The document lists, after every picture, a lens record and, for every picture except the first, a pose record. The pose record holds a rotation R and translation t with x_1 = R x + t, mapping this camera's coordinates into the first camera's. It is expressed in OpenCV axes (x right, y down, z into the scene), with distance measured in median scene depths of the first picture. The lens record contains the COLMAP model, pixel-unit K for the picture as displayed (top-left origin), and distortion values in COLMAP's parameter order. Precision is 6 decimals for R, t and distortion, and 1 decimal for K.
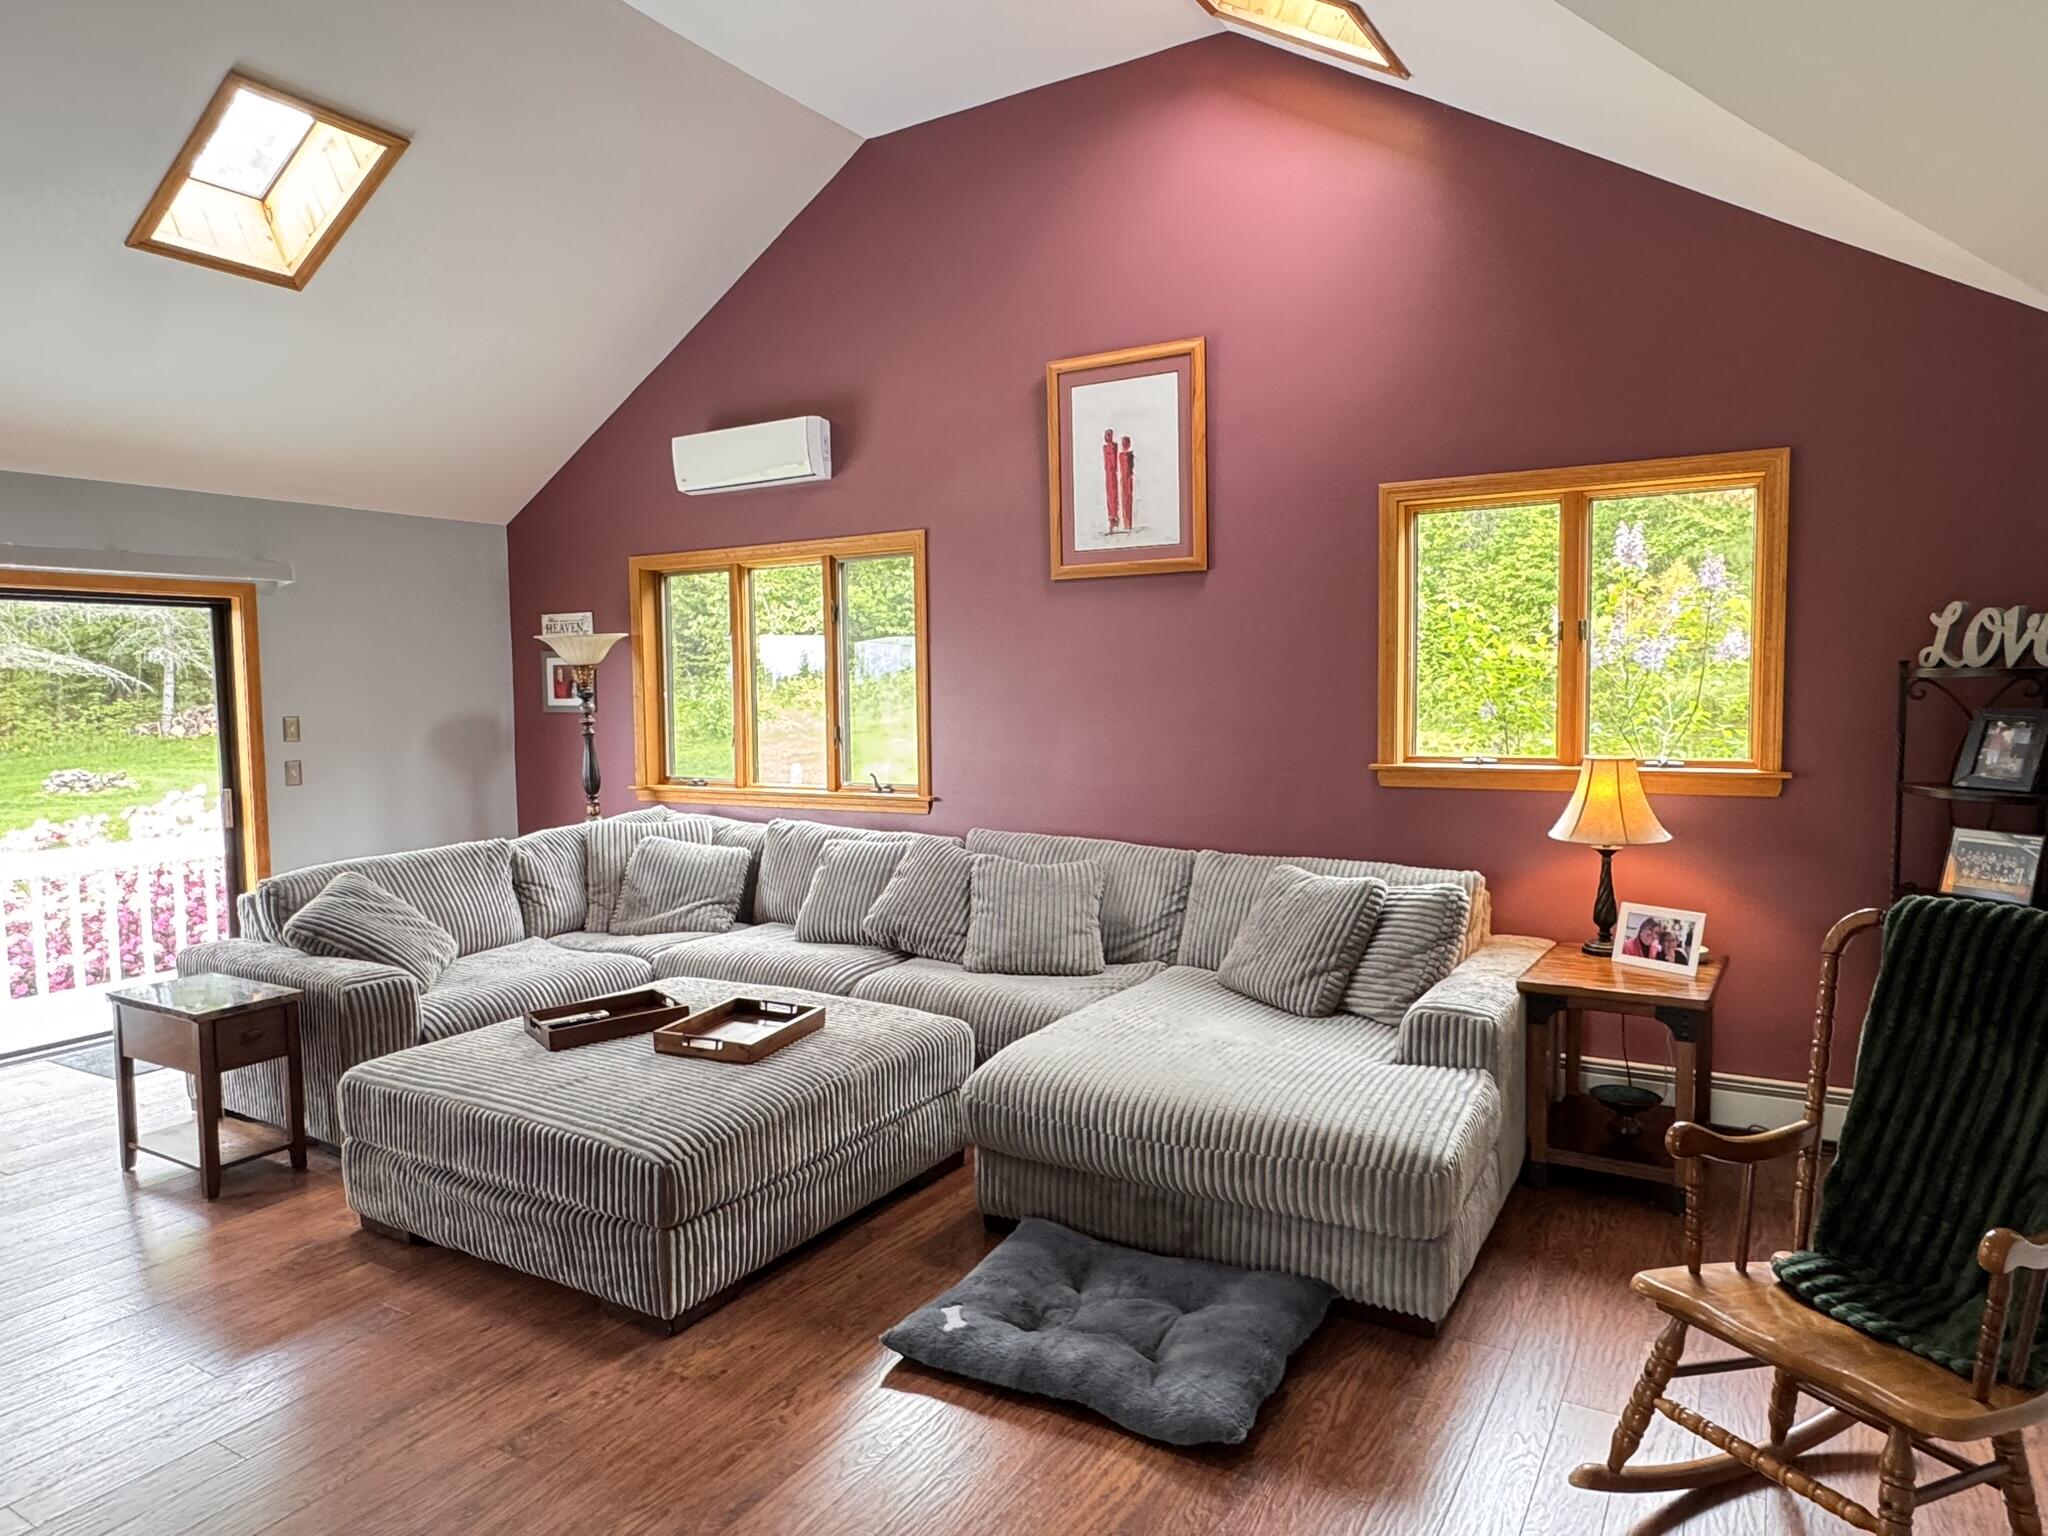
lens RADIAL K [[1248.6, 0, 1026.2], [0, 1248.6, 772.3], [0, 0, 1]] dist [-0.009232, -0.000622]
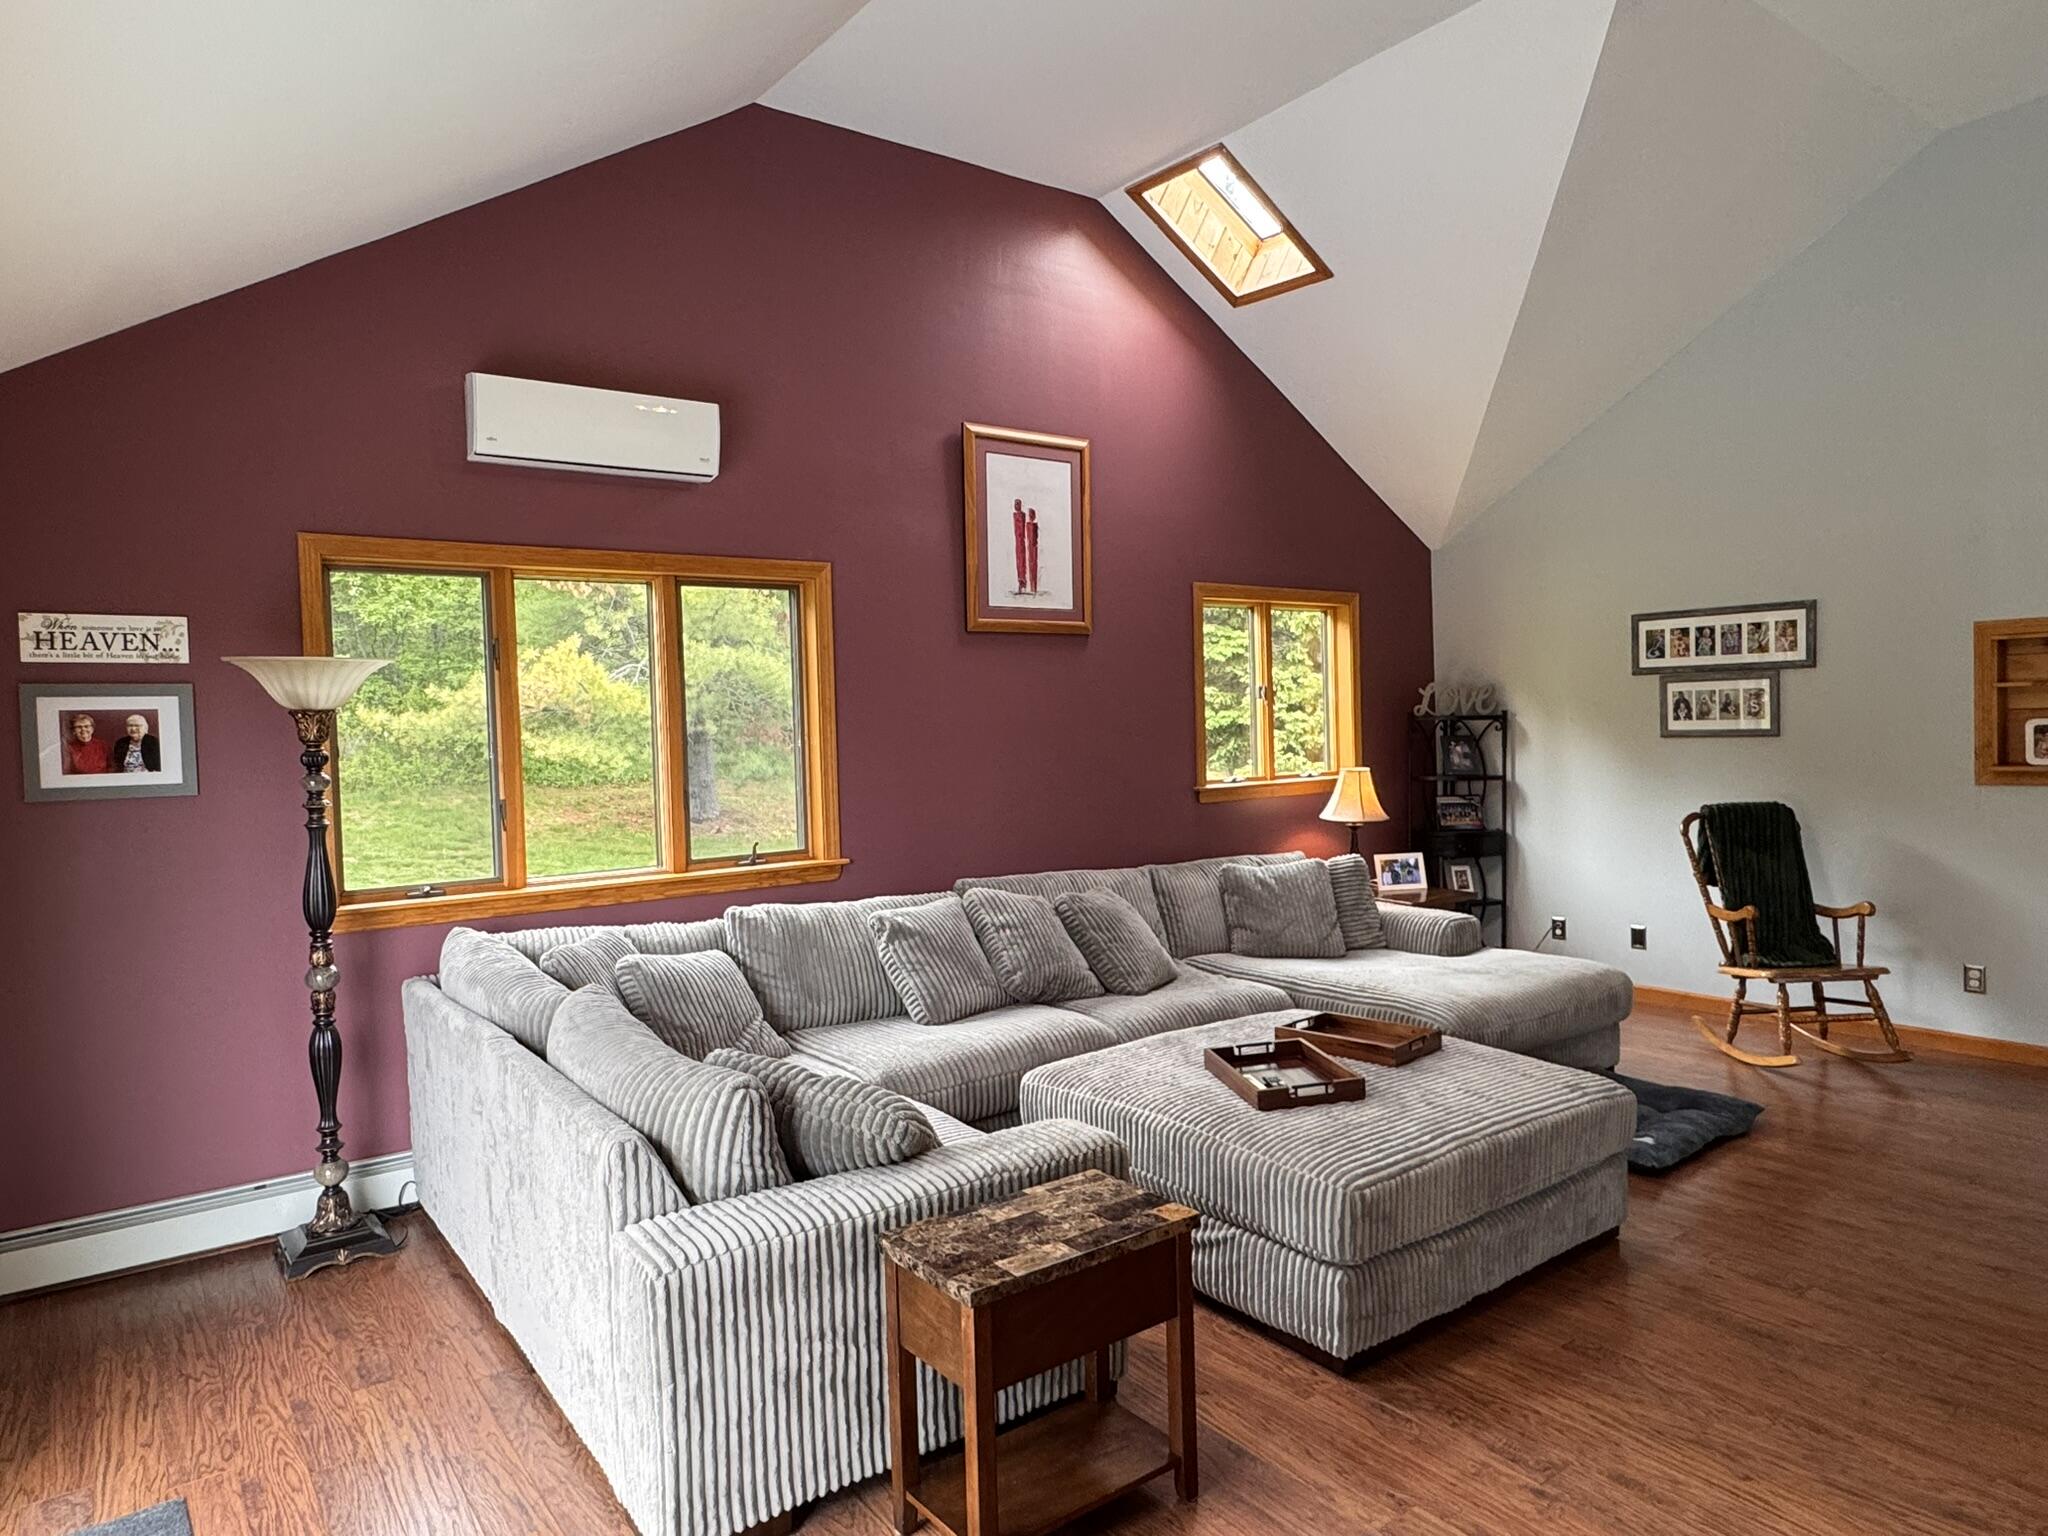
lens RADIAL K [[1248.6, 0, 1019.9], [0, 1248.6, 774.4], [0, 0, 1]] dist [-0.009232, -0.000622]
pose [[0.388569, -0.036321, 0.920704, -0.949512], [0.083347, 0.996512, 0.004136, -0.038240], [-0.917642, 0.075131, 0.390241, 0.587832]]
